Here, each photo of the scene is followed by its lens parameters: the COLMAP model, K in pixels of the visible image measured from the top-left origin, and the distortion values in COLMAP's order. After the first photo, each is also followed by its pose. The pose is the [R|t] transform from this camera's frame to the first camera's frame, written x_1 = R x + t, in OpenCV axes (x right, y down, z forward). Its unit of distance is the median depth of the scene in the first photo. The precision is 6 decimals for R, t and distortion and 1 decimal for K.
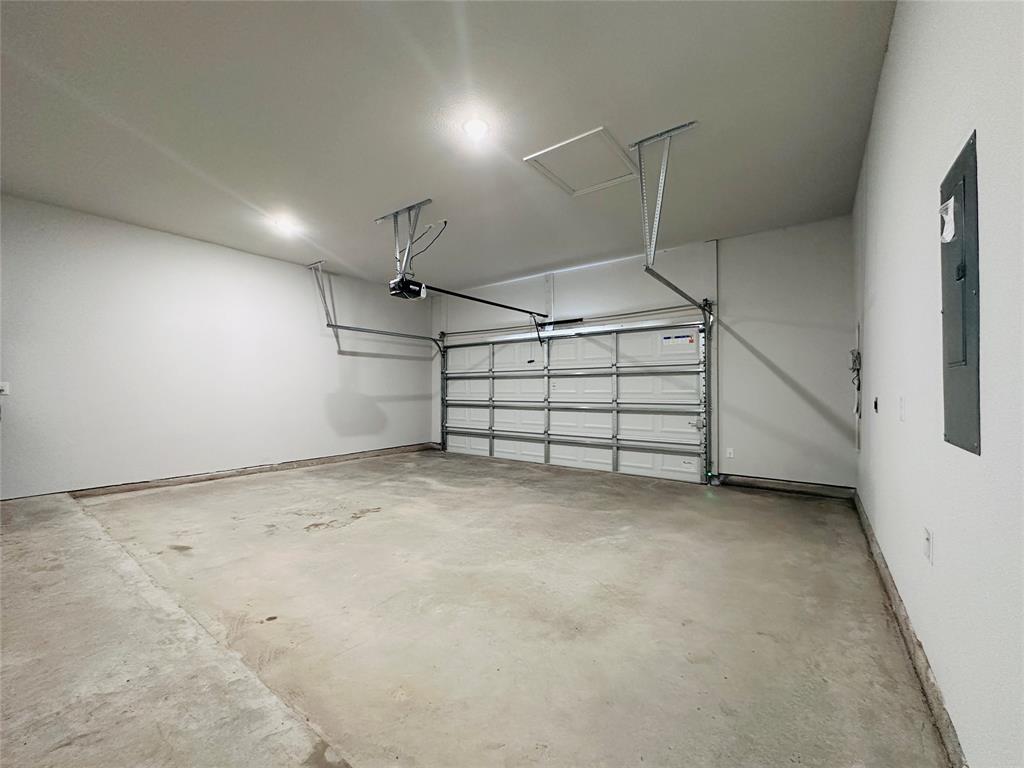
lens RADIAL K [[409.9, 0, 511.7], [0, 409.9, 384.6], [0, 0, 1]] dist [-0.001406, 0.000542]
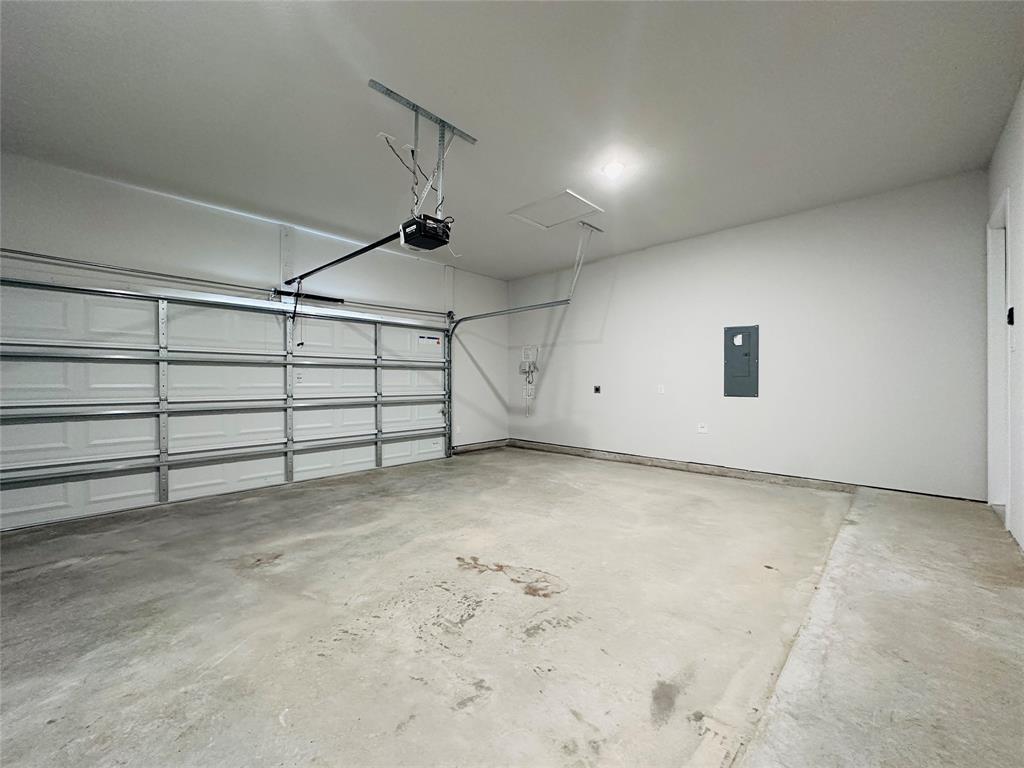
lens RADIAL K [[409.9, 0, 511.5], [0, 409.9, 384.6], [0, 0, 1]] dist [-0.001406, 0.000542]
pose [[0.123073, -0.003144, 0.992393, -0.934061], [-0.013806, 0.999893, 0.004880, 0.010833], [-0.992302, -0.014302, 0.123017, 0.795232]]
